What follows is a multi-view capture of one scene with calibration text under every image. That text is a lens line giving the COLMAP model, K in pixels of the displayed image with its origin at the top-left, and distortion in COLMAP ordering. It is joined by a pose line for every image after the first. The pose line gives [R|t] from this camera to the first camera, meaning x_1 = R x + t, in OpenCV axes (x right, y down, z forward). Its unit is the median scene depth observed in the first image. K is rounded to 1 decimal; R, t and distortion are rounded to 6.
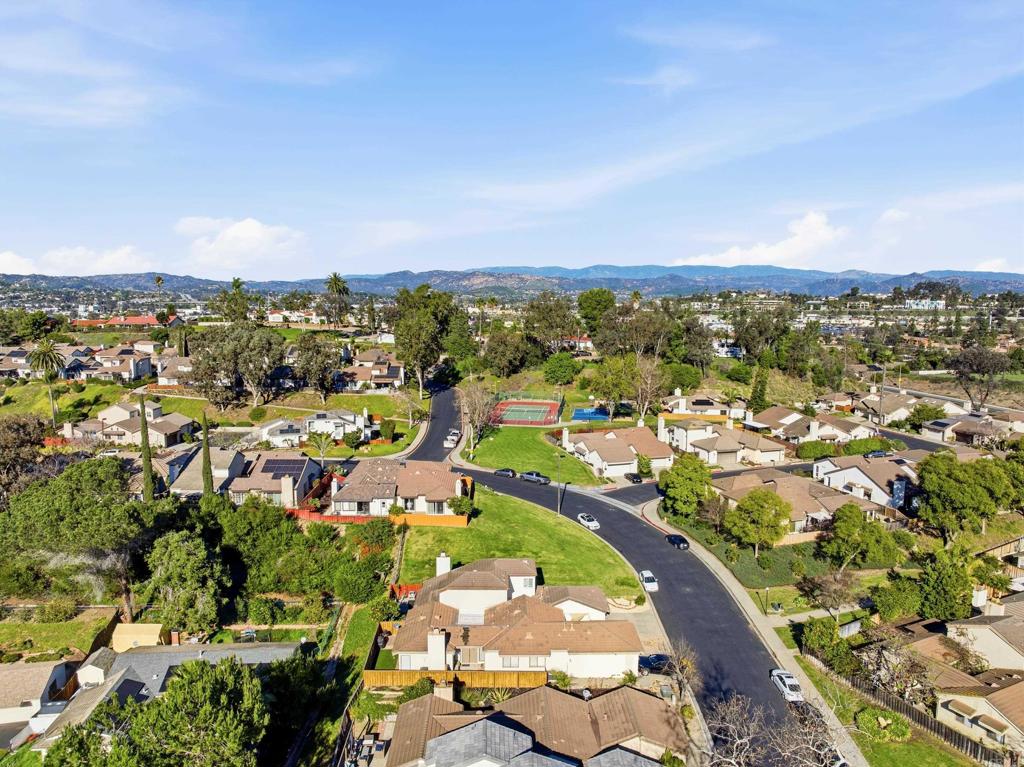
lens RADIAL K [[723.5, 0, 512.0], [0, 723.5, 383.5], [0, 0, 1]] dist [-0.038417, -0.004723]
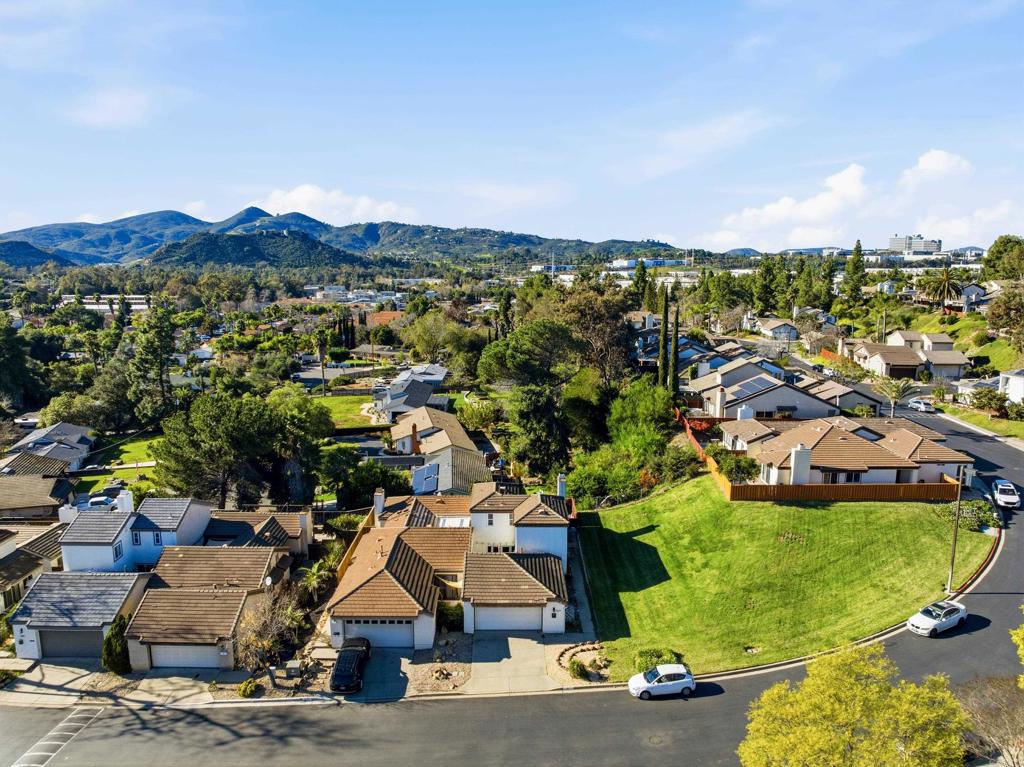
lens RADIAL K [[723.5, 0, 512.0], [0, 723.5, 383.5], [0, 0, 1]] dist [-0.038417, -0.004723]
pose [[-0.025771, 0.162964, -0.986295, 0.470085], [-0.126112, 0.978211, 0.164923, 0.008964], [0.991681, 0.128634, -0.004658, 0.650074]]
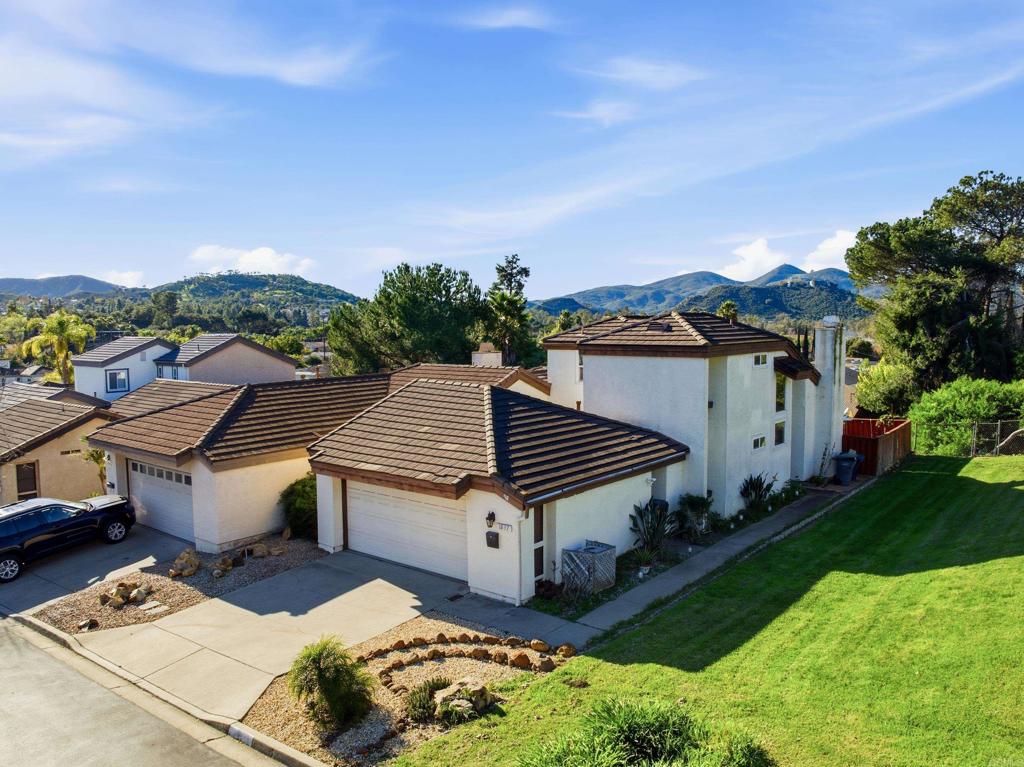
lens RADIAL K [[765.9, 0, 516.1], [0, 765.9, 381.1], [0, 0, 1]] dist [-0.041598, -0.002288]
pose [[-0.650731, 0.054264, -0.757367, 0.181823], [-0.091366, 0.984600, 0.149047, 0.156076], [0.753792, 0.166186, -0.635752, 0.774662]]
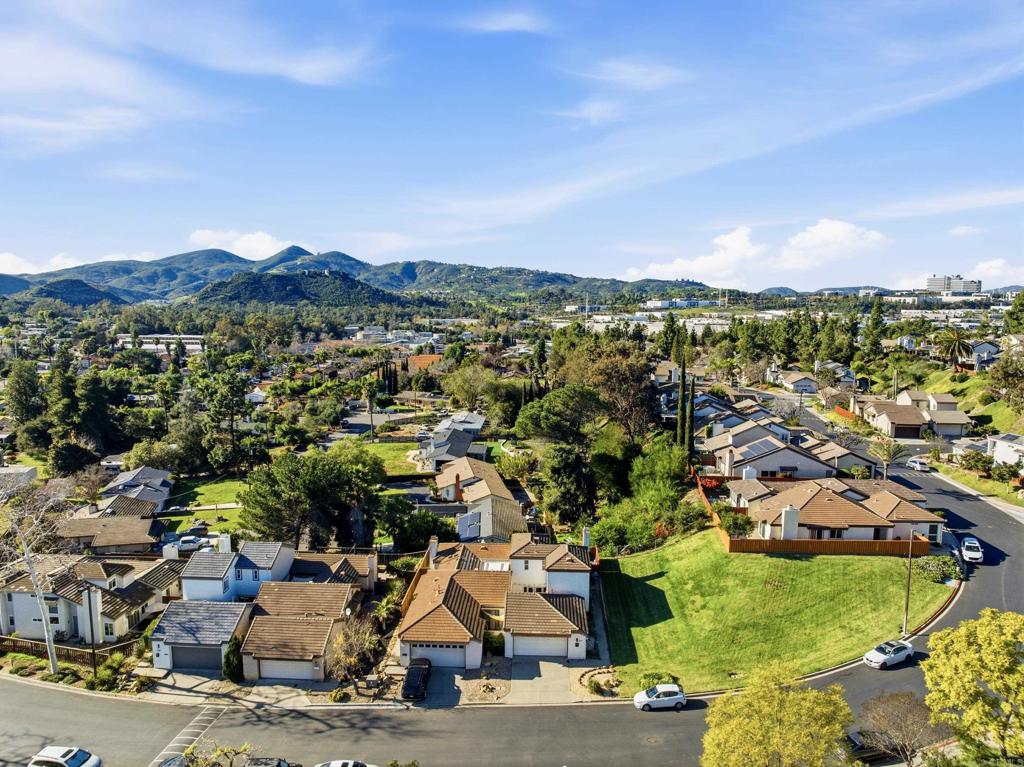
lens RADIAL K [[723.5, 0, 512.0], [0, 723.5, 383.5], [0, 0, 1]] dist [-0.038417, -0.004723]
pose [[-0.073175, 0.112501, -0.990954, 0.576361], [-0.129840, 0.984086, 0.121309, -0.036100], [0.988831, 0.137542, -0.057403, 0.647004]]
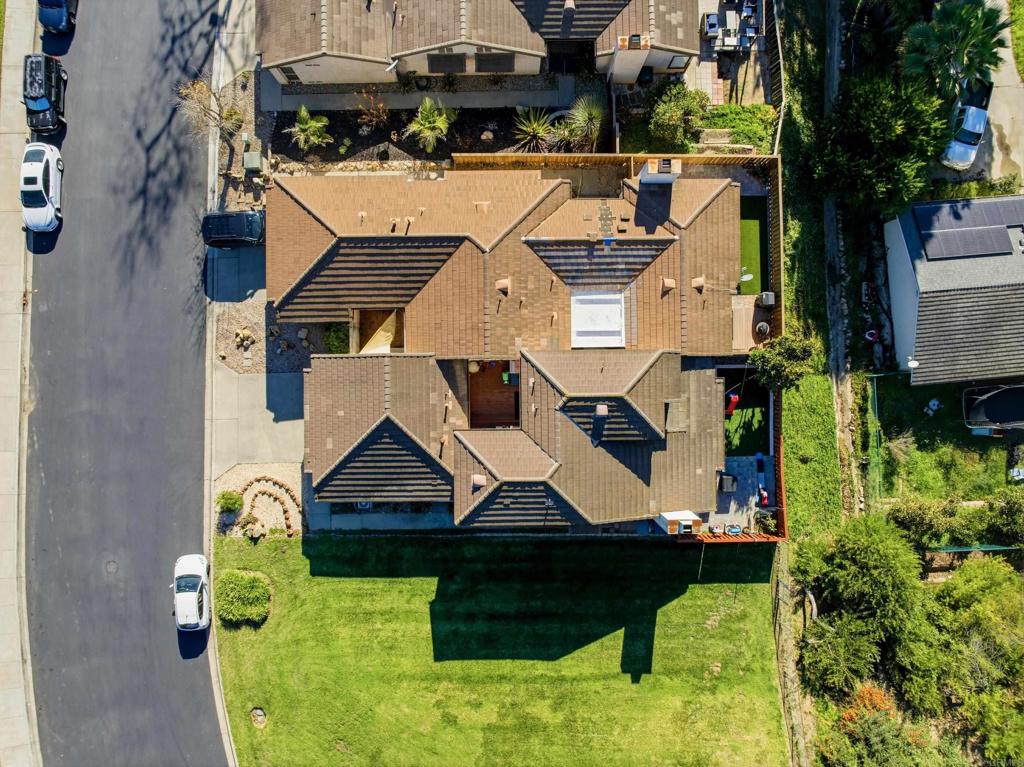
lens RADIAL K [[723.5, 0, 512.0], [0, 723.5, 383.5], [0, 0, 1]] dist [-0.038417, -0.004723]
pose [[-0.999795, -0.017778, -0.009646, 0.004978], [-0.007218, -0.131861, 0.991242, -0.096616], [-0.018895, 0.991109, 0.131706, 0.605994]]
